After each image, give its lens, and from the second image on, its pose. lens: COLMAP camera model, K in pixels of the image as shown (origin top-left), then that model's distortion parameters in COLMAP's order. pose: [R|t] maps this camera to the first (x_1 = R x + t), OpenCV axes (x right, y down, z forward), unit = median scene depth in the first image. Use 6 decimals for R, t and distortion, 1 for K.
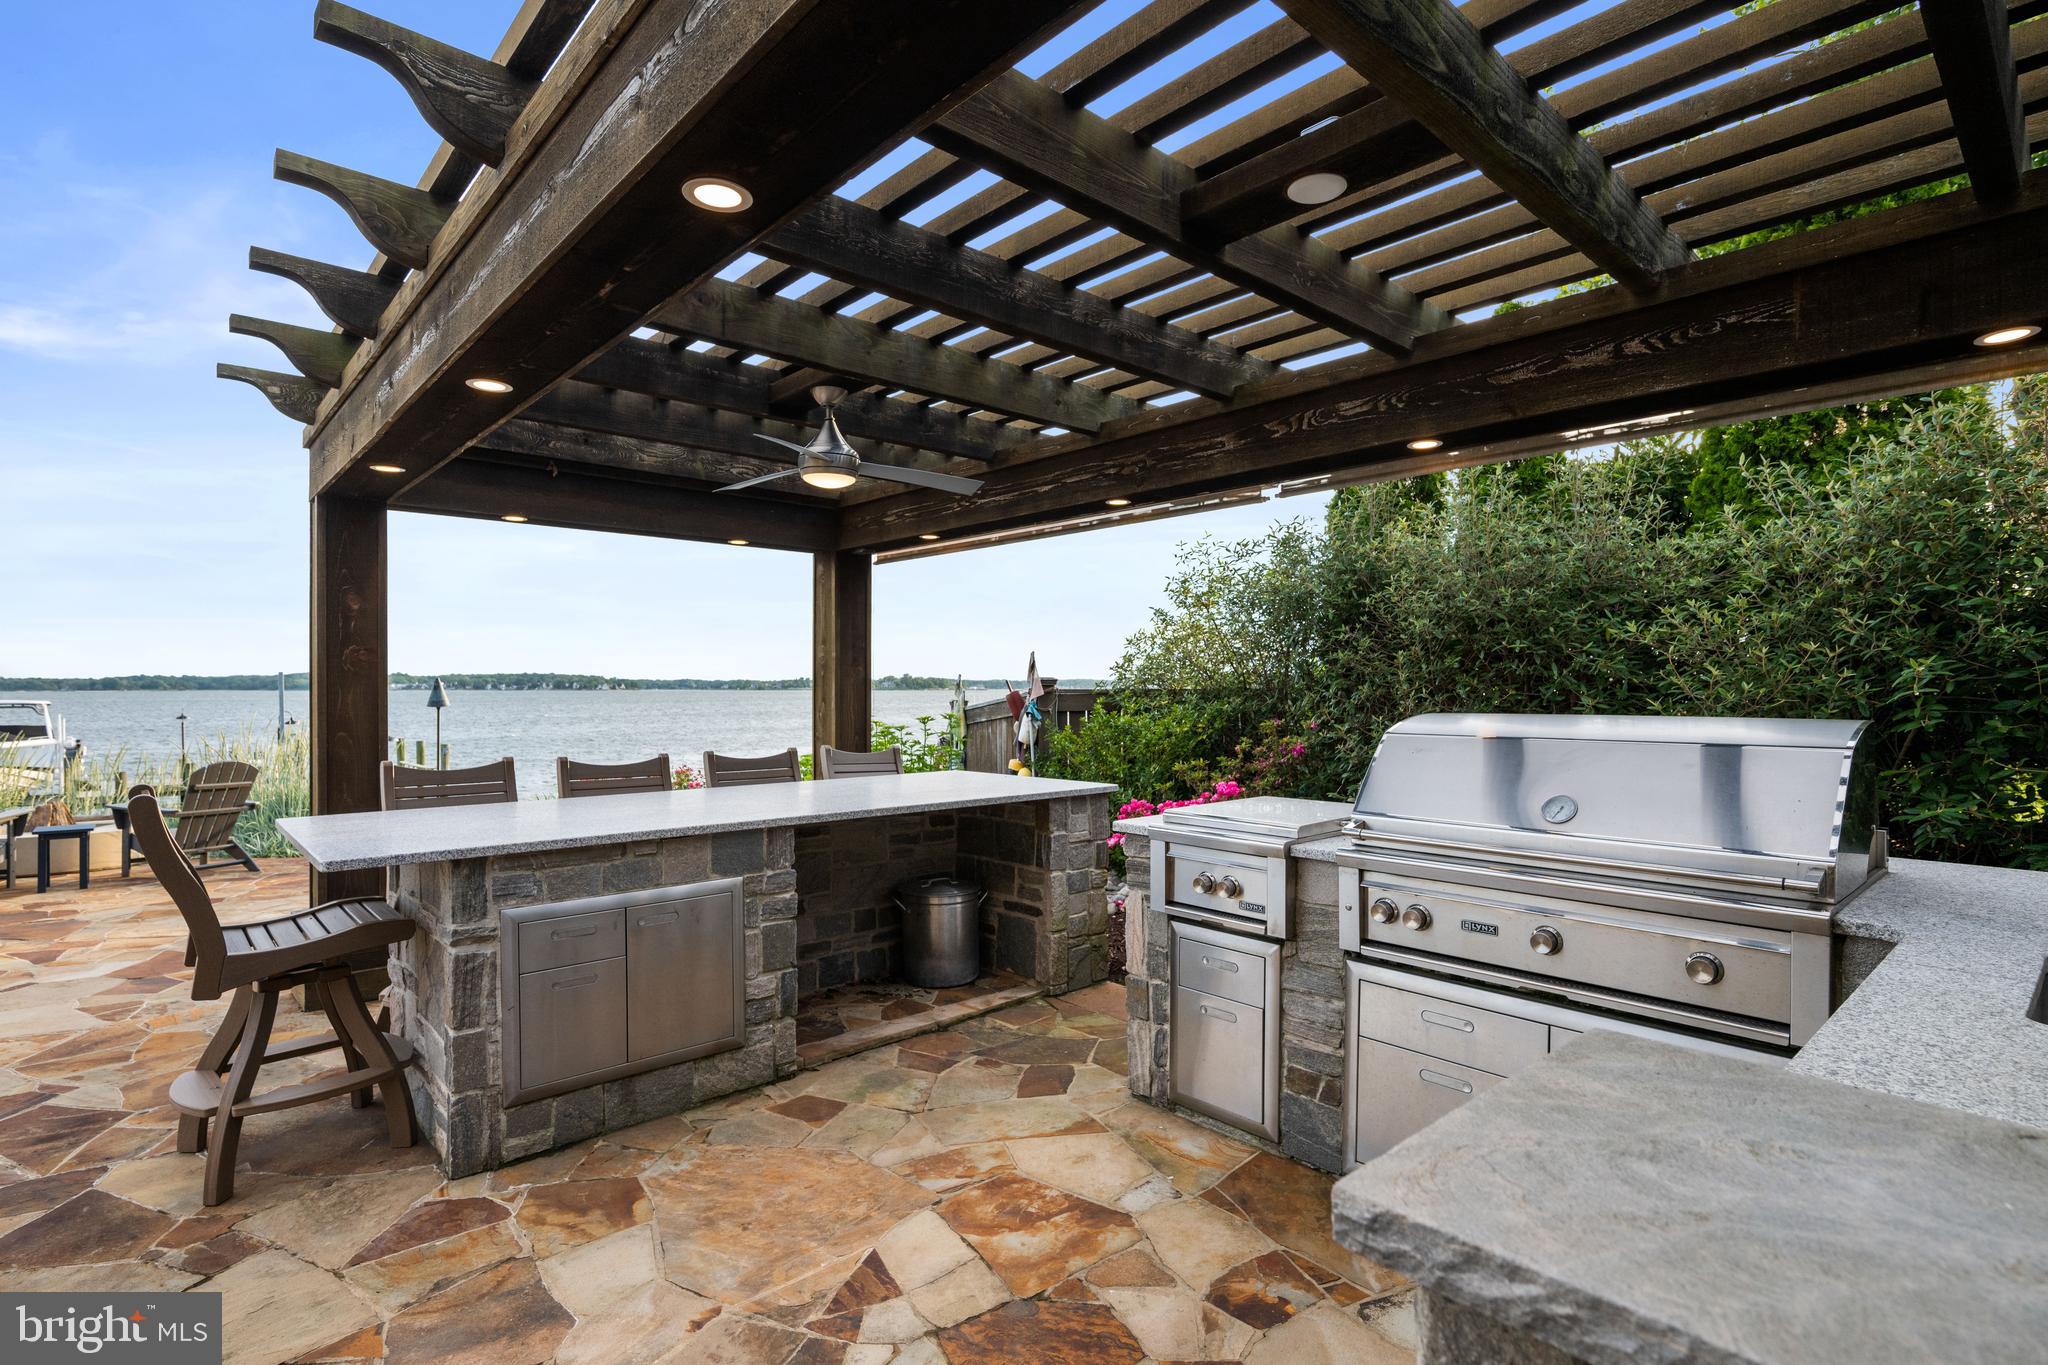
lens RADIAL K [[999.3, 0, 1013.9], [0, 999.3, 692.2], [0, 0, 1]] dist [0.003124, -0.000364]
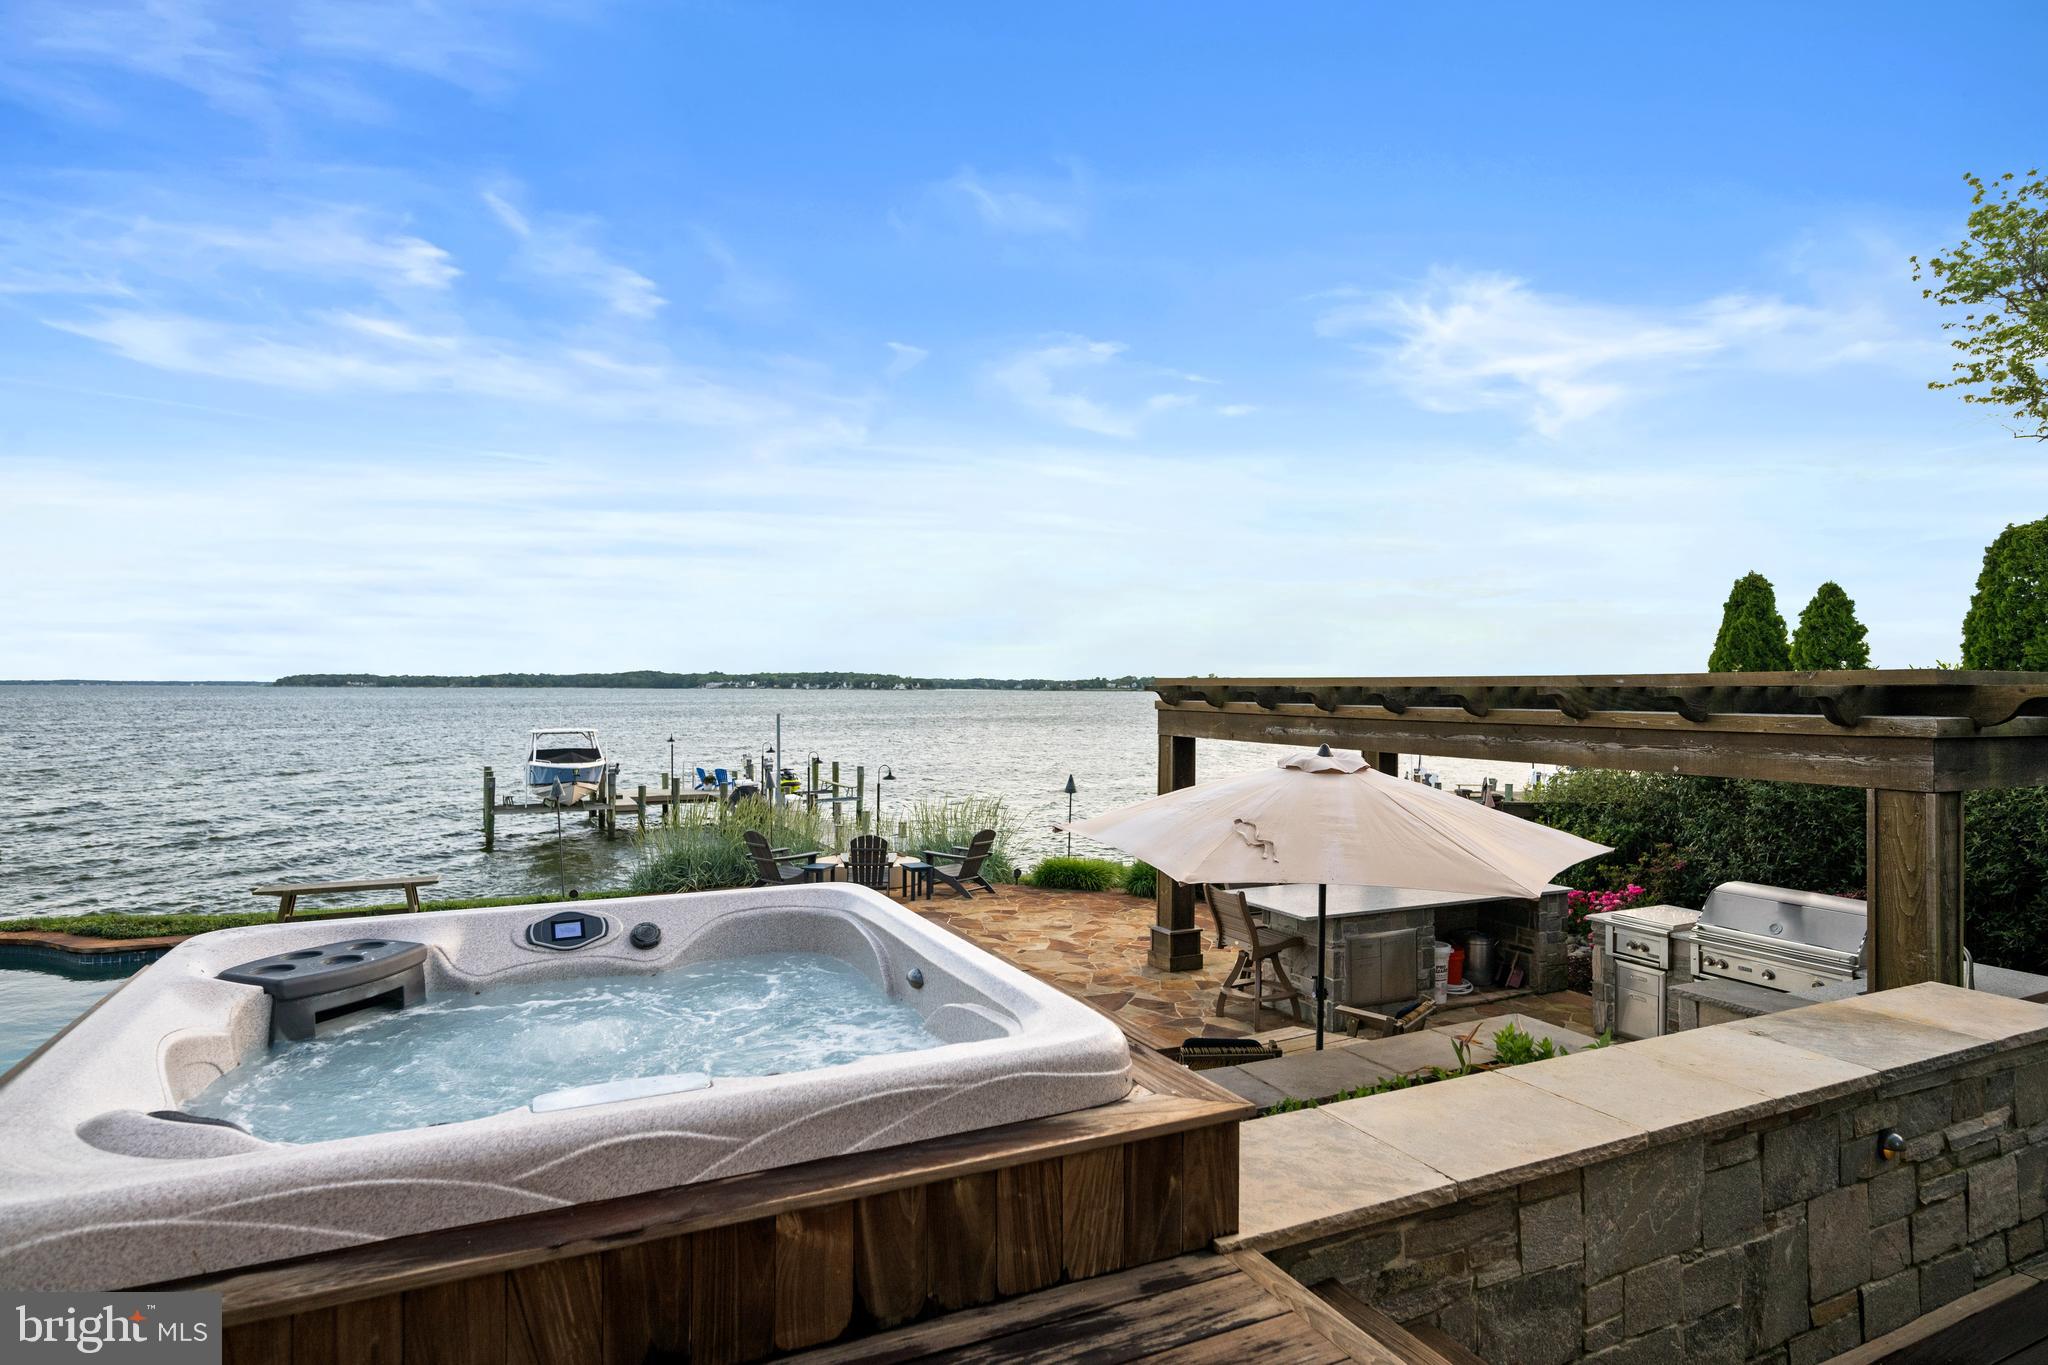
lens RADIAL K [[1099.4, 0, 1019.6], [0, 1099.4, 679.4], [0, 0, 1]] dist [0.003915, -0.002840]
pose [[0.961071, 0.004789, -0.276261, -0.366646], [-0.008371, 0.999896, -0.011786, -0.299779], [0.276176, 0.013639, 0.961010, -1.454654]]
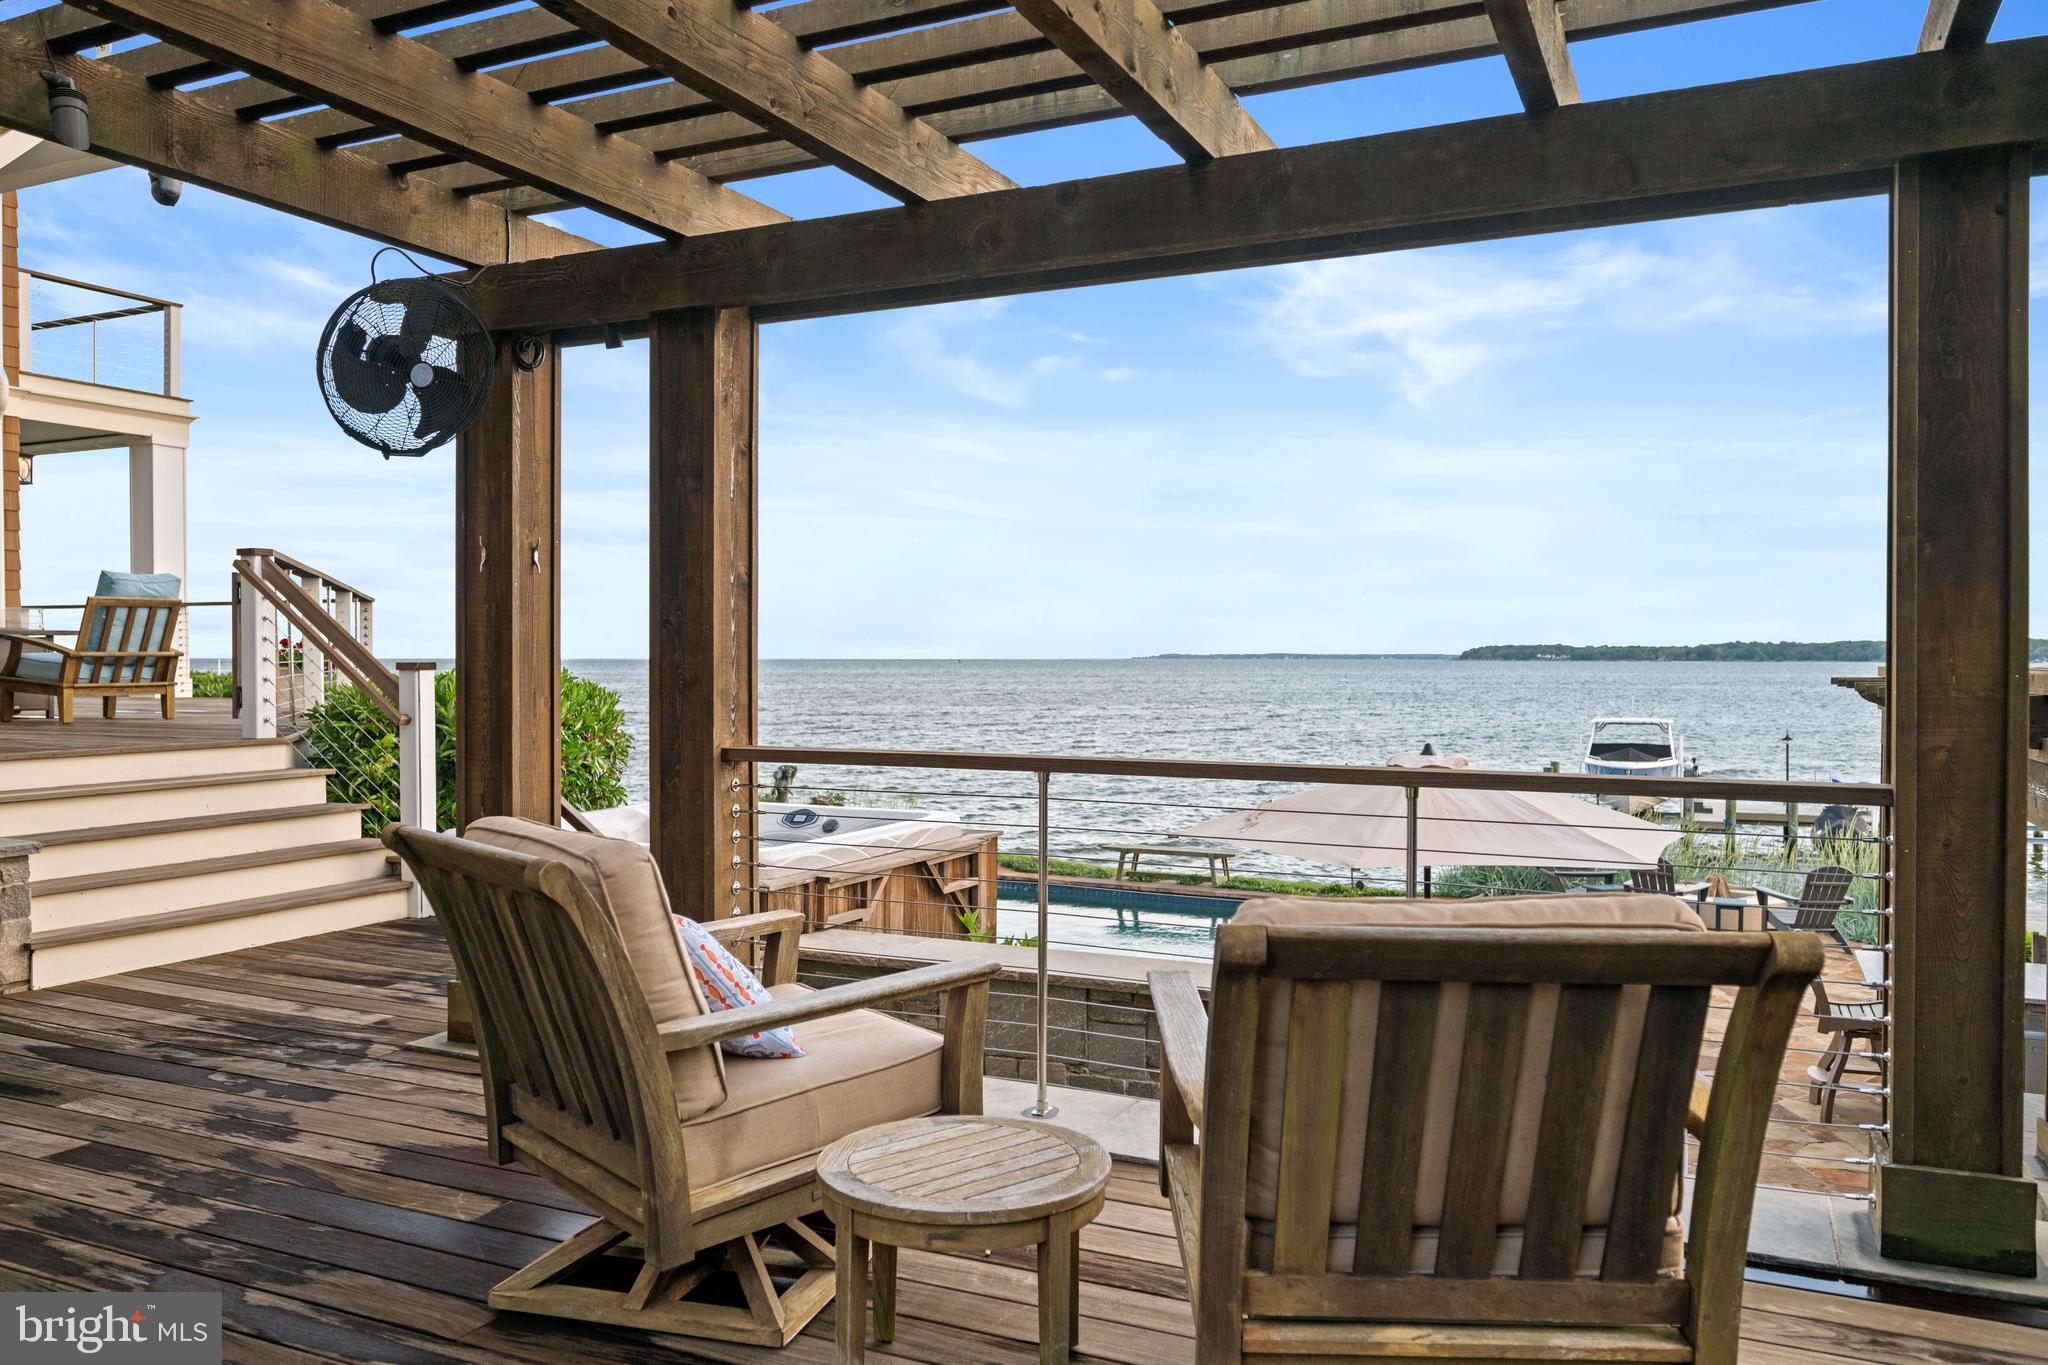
lens RADIAL K [[1494.0, 0, 1014.0], [0, 1494.0, 678.9], [0, 0, 1]] dist [-0.004082, -0.005232]
pose [[0.392346, 0.017775, -0.919646, 1.008455], [-0.008868, 0.999840, 0.015541, -0.342949], [0.919775, 0.002057, 0.392440, -1.295440]]
